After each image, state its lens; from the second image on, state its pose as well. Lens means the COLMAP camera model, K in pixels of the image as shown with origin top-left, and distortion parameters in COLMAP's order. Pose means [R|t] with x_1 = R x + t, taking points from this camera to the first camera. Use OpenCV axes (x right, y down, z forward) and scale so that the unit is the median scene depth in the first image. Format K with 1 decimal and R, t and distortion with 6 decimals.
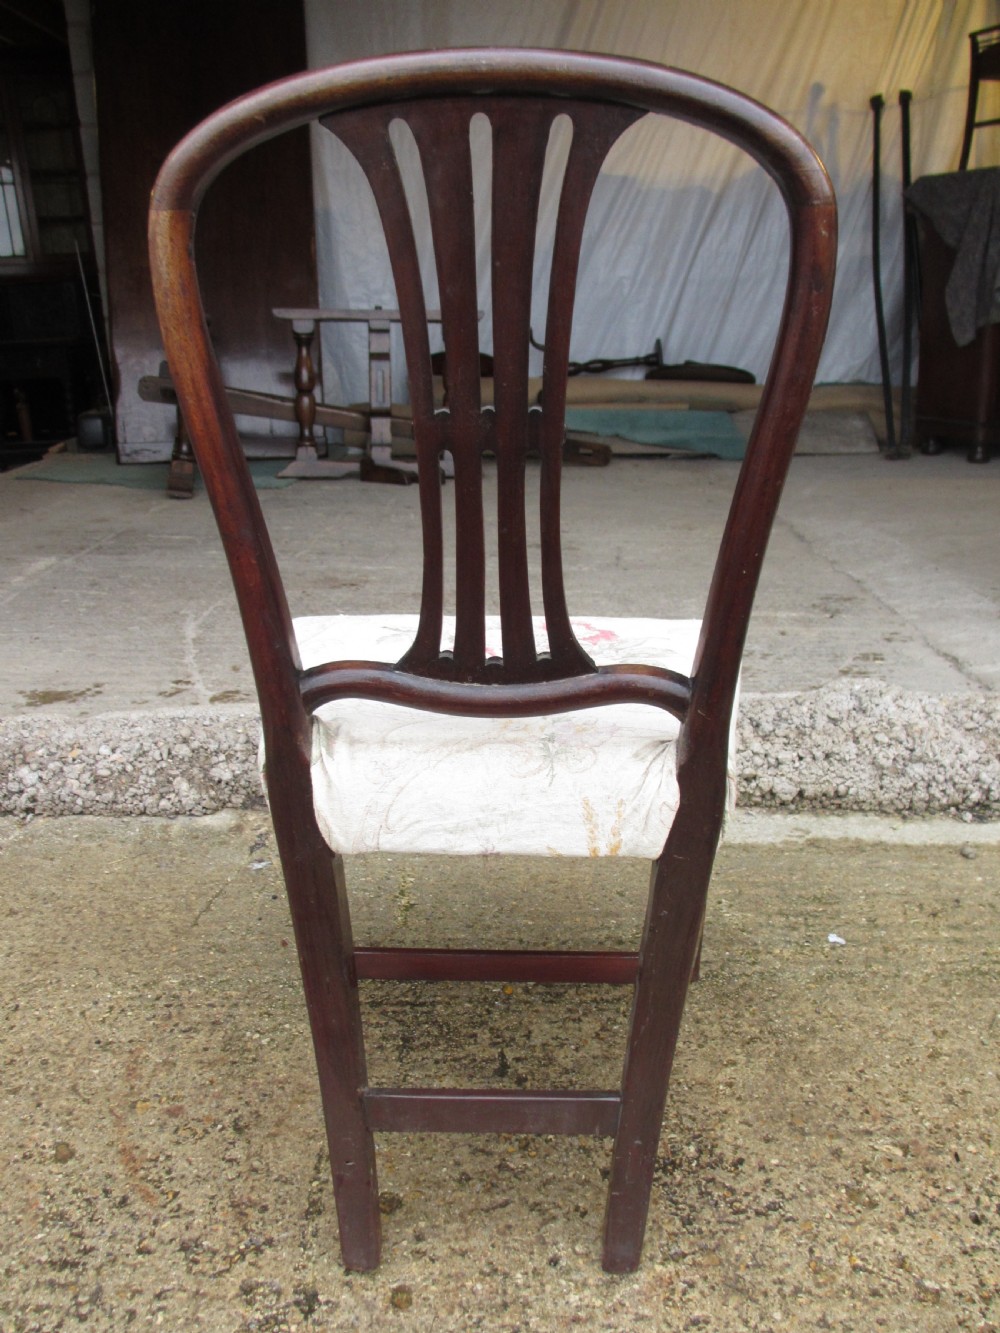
lens RADIAL K [[1132.9, 0, 503.7], [0, 1132.9, 668.0], [0, 0, 1]] dist [-0.057776, 0.024817]
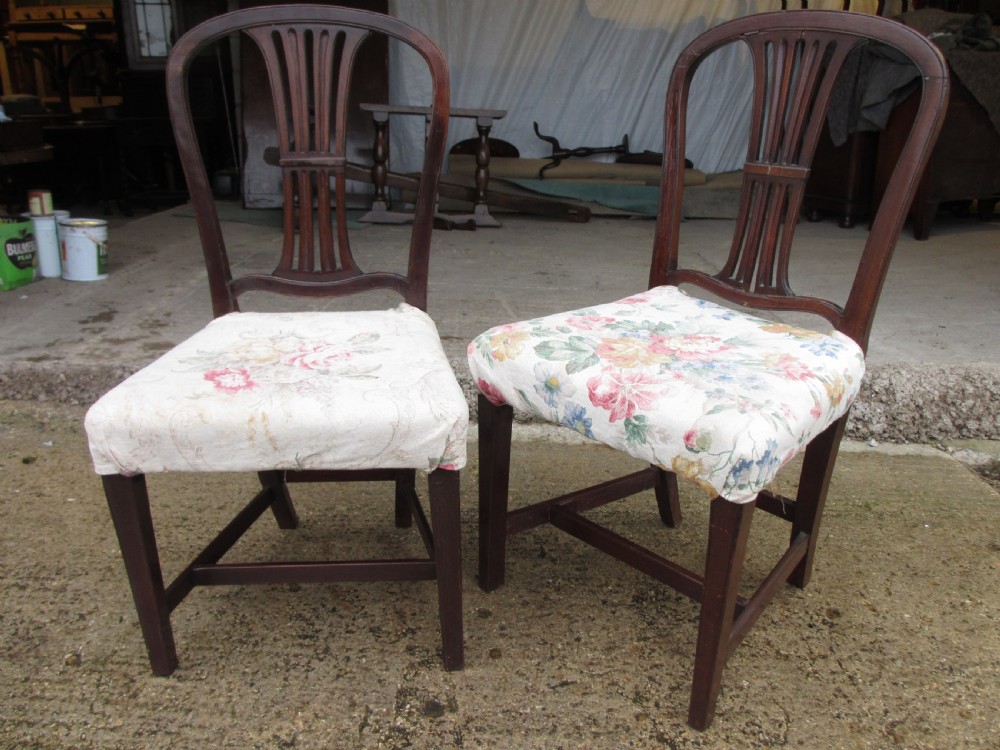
lens RADIAL K [[849.9, 0, 507.3], [0, 849.9, 372.3], [0, 0, 1]] dist [-0.057776, 0.024817]
pose [[0.999430, 0.031104, 0.013118, -0.056309], [-0.031043, 0.999506, -0.004834, 0.058853], [-0.013262, 0.004424, 0.999902, -0.209461]]
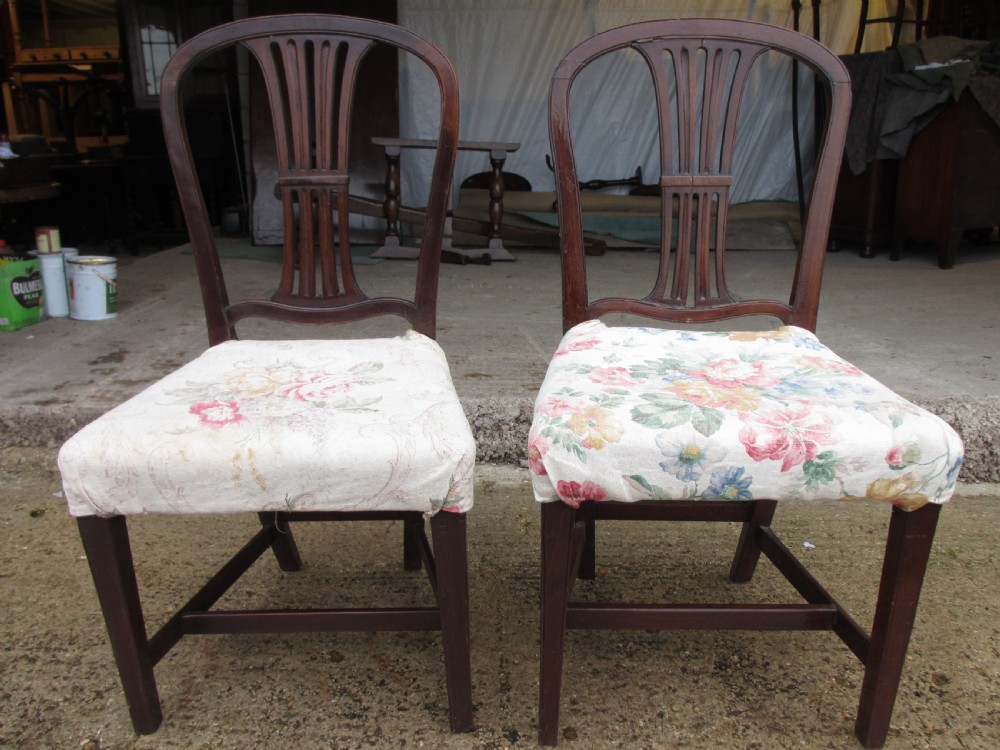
lens RADIAL K [[849.9, 0, 508.7], [0, 849.9, 371.5], [0, 0, 1]] dist [-0.057776, 0.024817]
pose [[0.999734, 0.019688, 0.012019, -0.110267], [-0.019103, 0.998711, -0.047026, 0.053320], [-0.012930, 0.046784, 0.998821, -0.131243]]
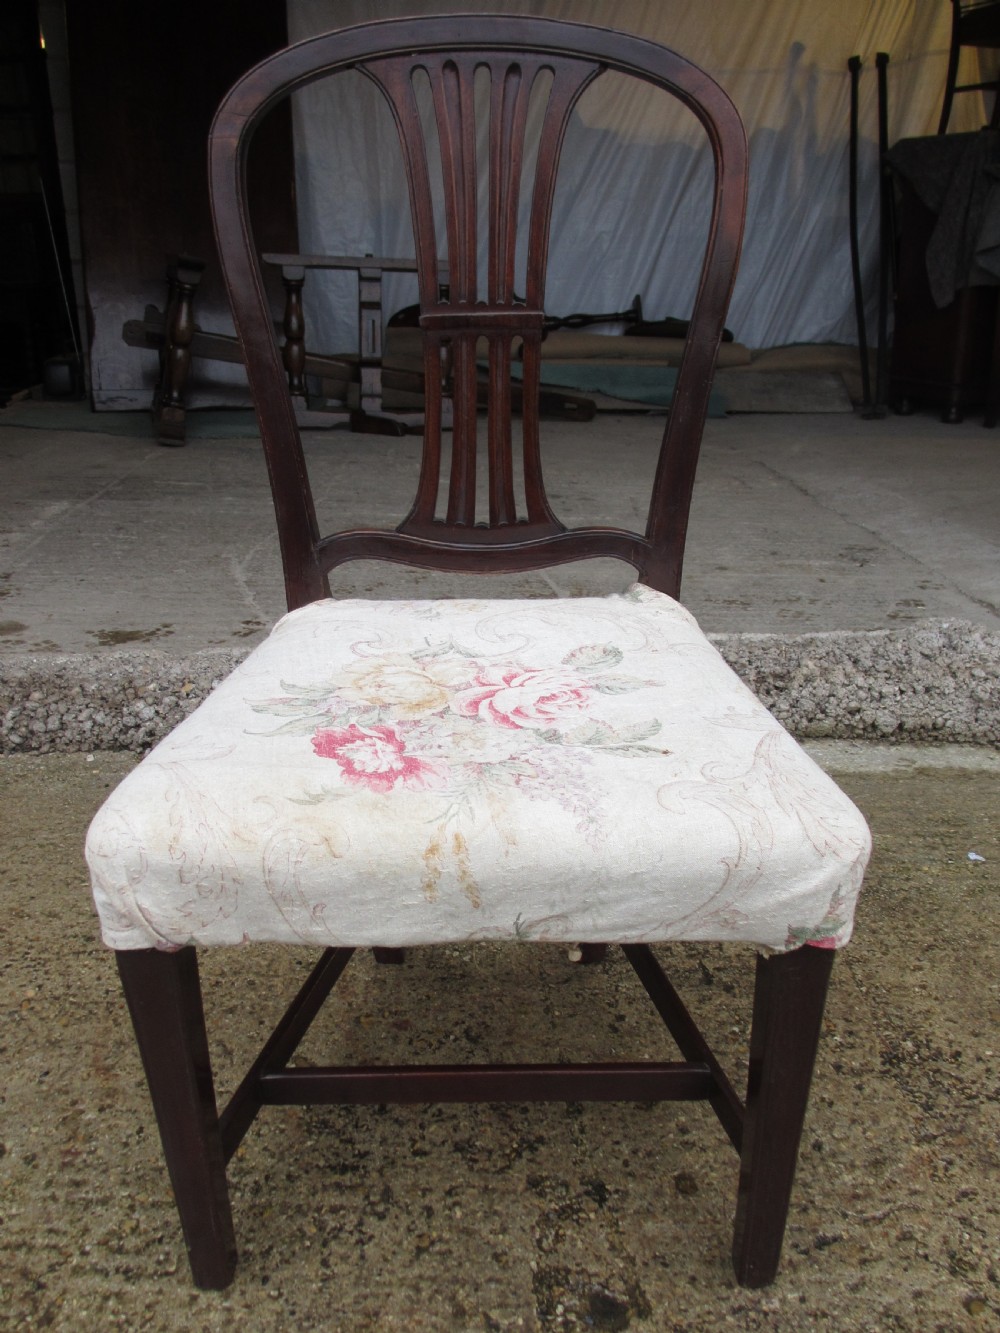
lens RADIAL K [[1132.9, 0, 498.9], [0, 1132.9, 668.9], [0, 0, 1]] dist [-0.057776, 0.024817]
pose [[0.997652, 0.001070, 0.068474, -0.181901], [-0.003379, 0.999429, 0.033612, 0.025527], [-0.068398, -0.033764, 0.997087, -0.009423]]
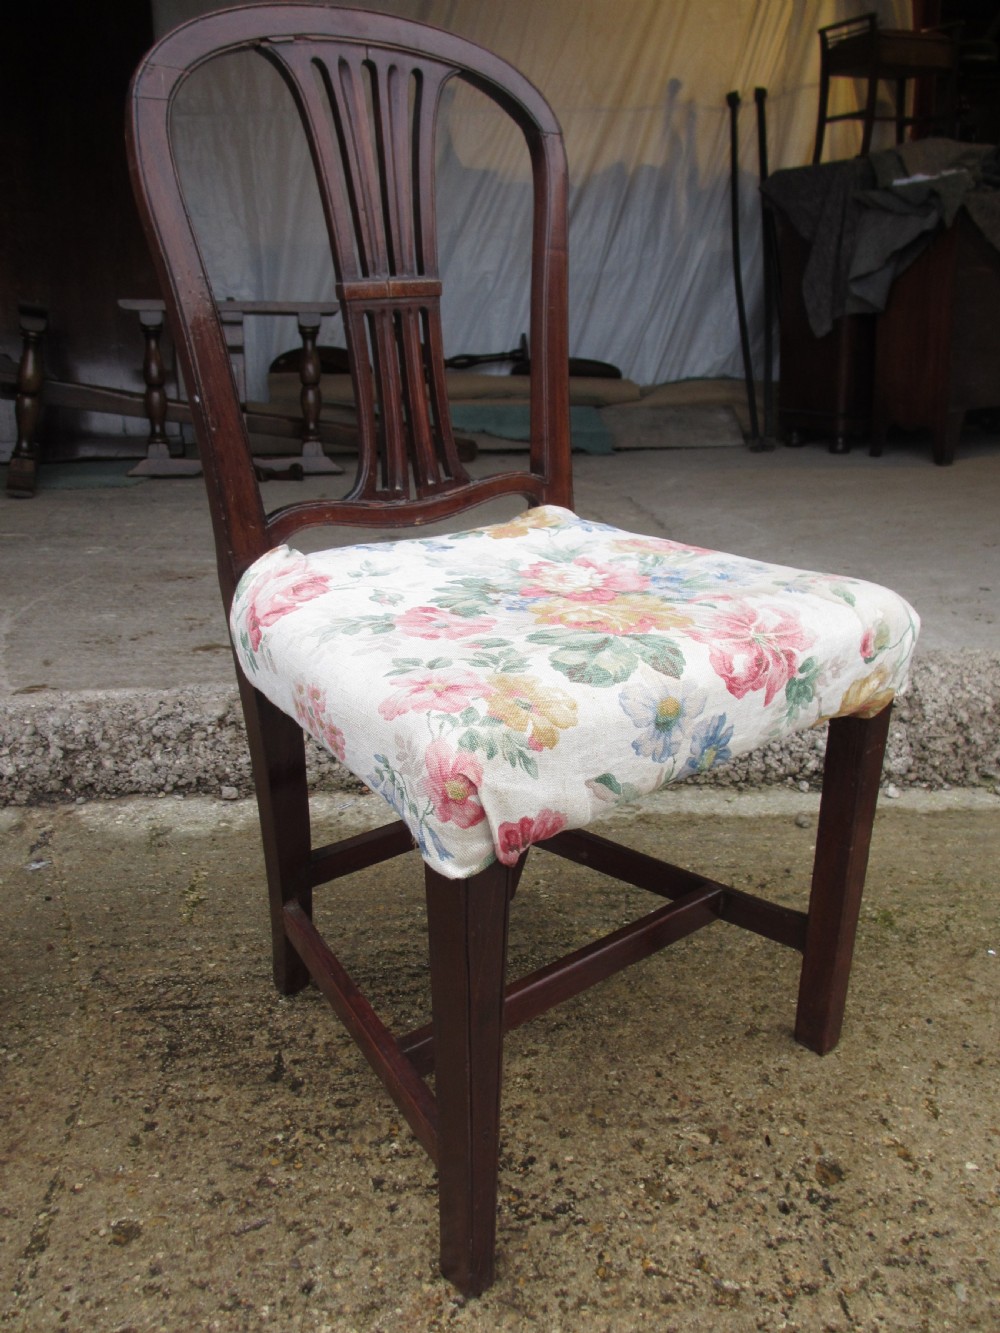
lens RADIAL K [[1132.9, 0, 509.4], [0, 1132.9, 667.0], [0, 0, 1]] dist [-0.057776, 0.024817]
pose [[0.995006, -0.027127, 0.096058, 0.072808], [0.028236, 0.999549, -0.010206, 0.033528], [-0.095738, 0.012867, 0.995323, 0.063056]]
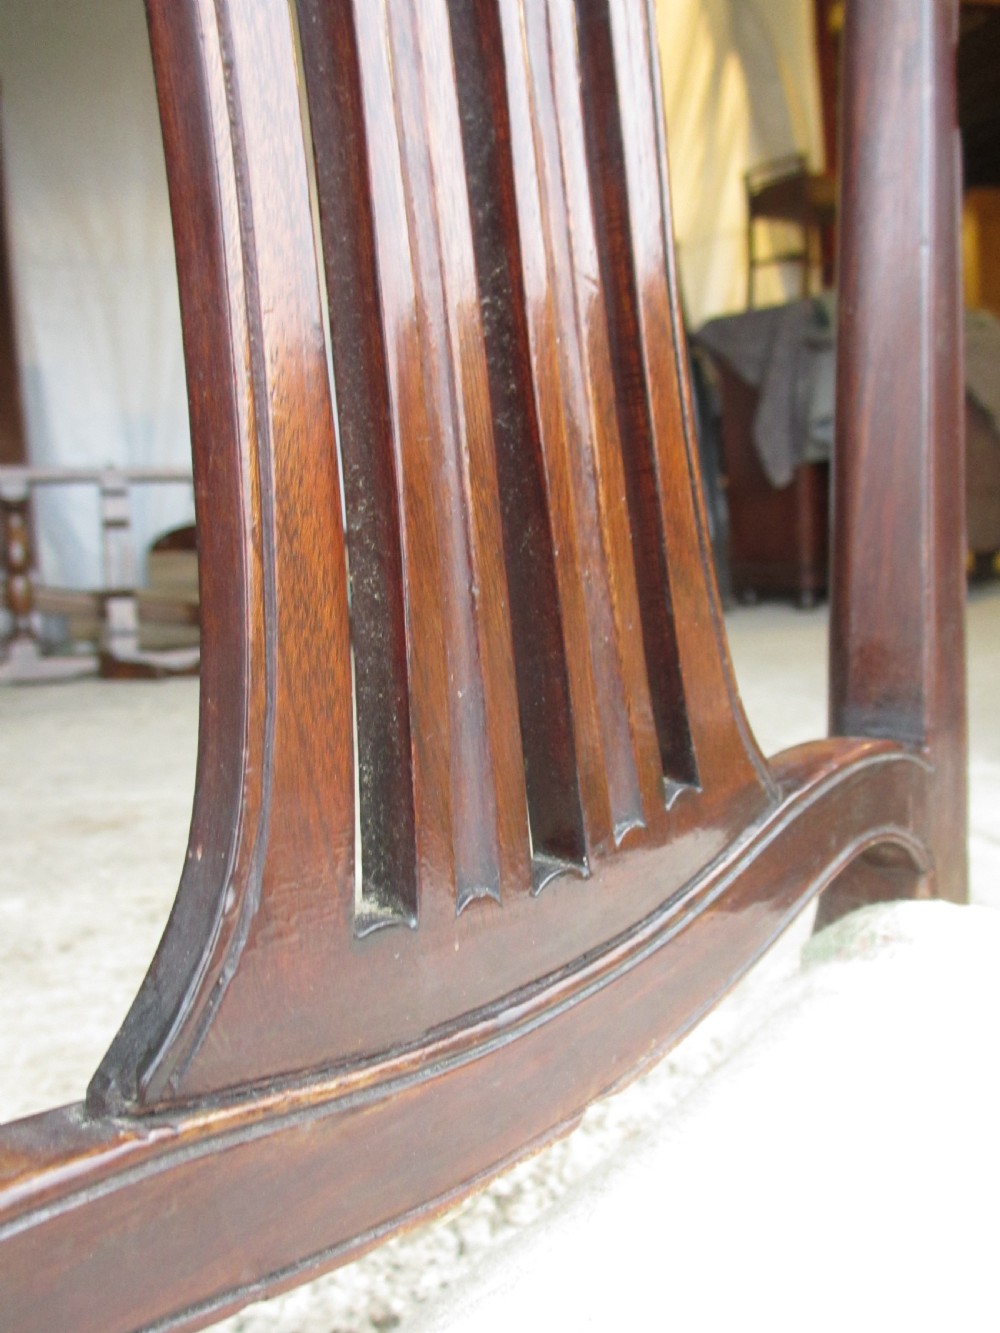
lens RADIAL K [[1132.9, 0, 508.9], [0, 1132.9, 660.2], [0, 0, 1]] dist [-0.057776, 0.024817]
pose [[0.967099, -0.068377, 0.245041, -0.119637], [0.110199, 0.980741, -0.161253, -0.067977], [-0.229296, 0.182951, 0.956009, 0.552681]]
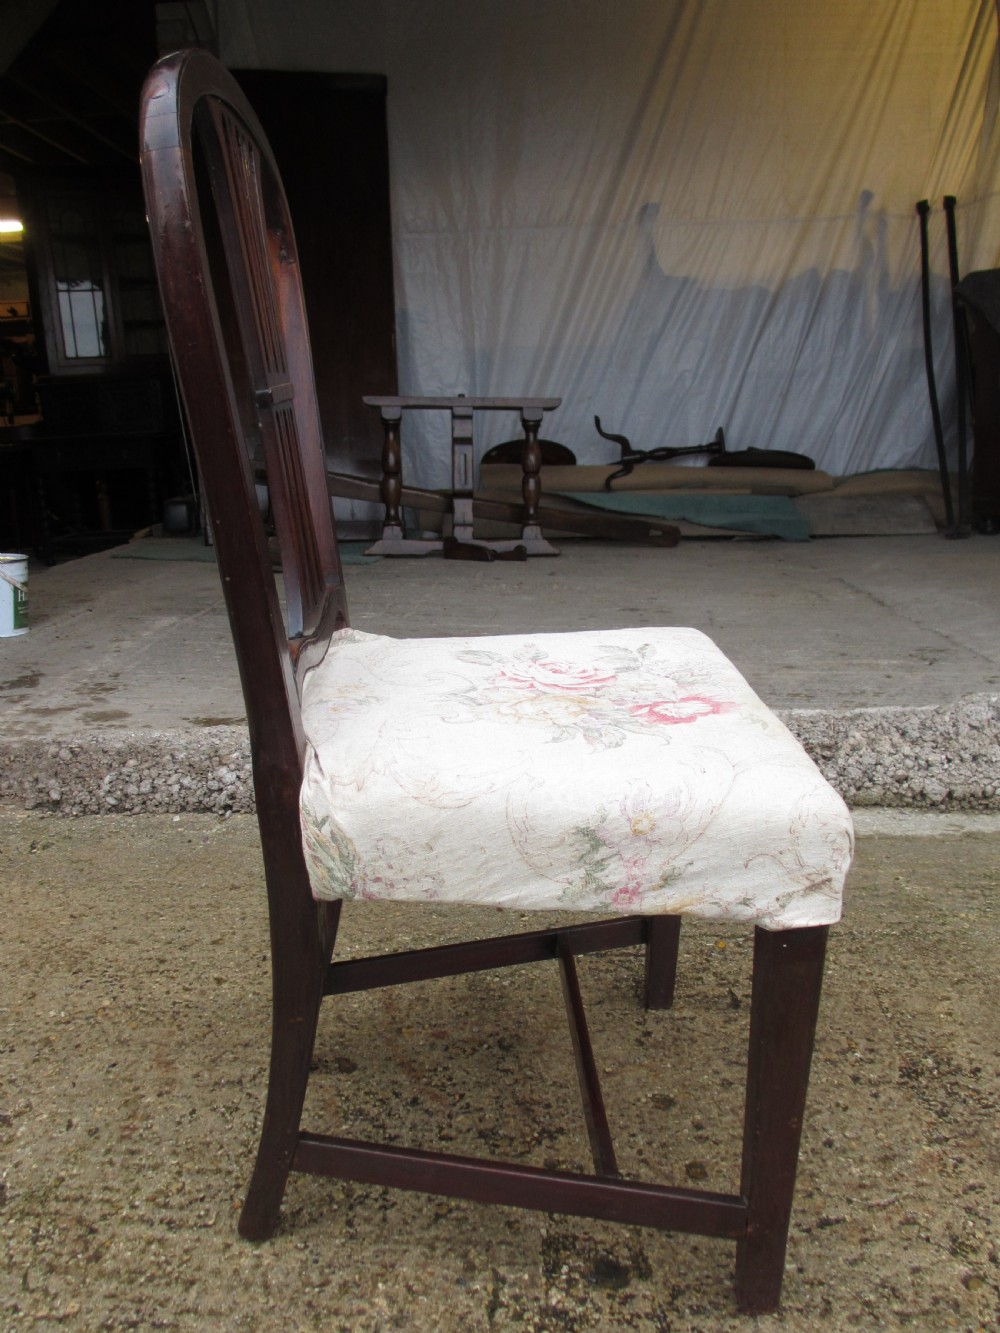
lens RADIAL K [[1132.9, 0, 497.5], [0, 1132.9, 660.1], [0, 0, 1]] dist [-0.057776, 0.024817]
pose [[0.999650, 0.000043, -0.026469, -0.137968], [-0.002737, 0.994807, -0.101746, 0.096411], [0.026327, 0.101783, 0.994458, -0.077886]]
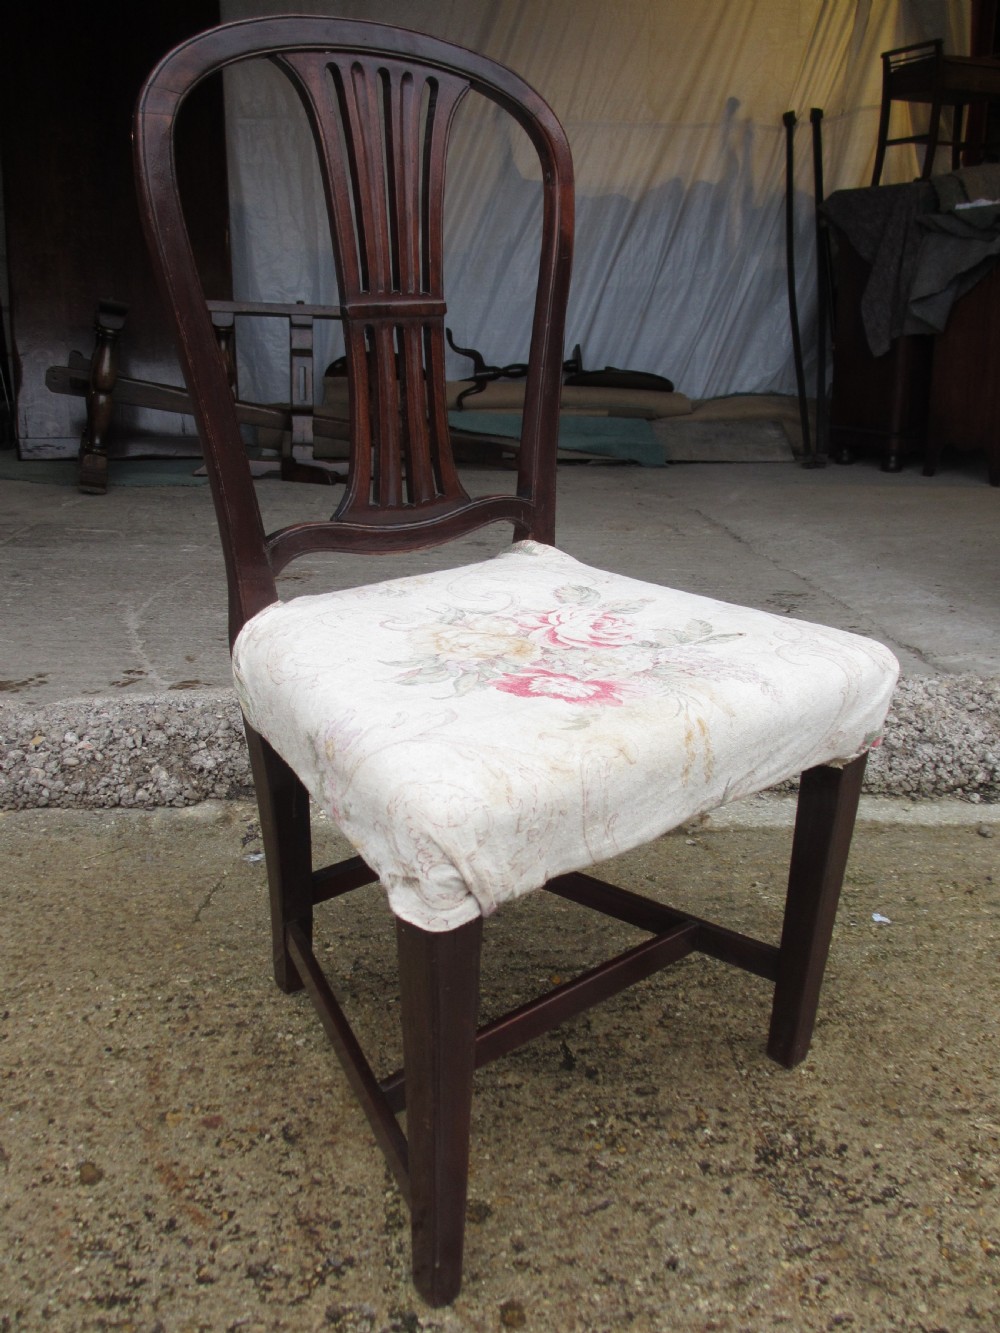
lens RADIAL K [[1132.9, 0, 502.6], [0, 1132.9, 668.2], [0, 0, 1]] dist [-0.057776, 0.024817]
pose [[0.994828, -0.000833, 0.101574, -0.101909], [0.002469, 0.999869, -0.015982, 0.033627], [-0.101547, 0.016150, 0.994700, 0.057596]]
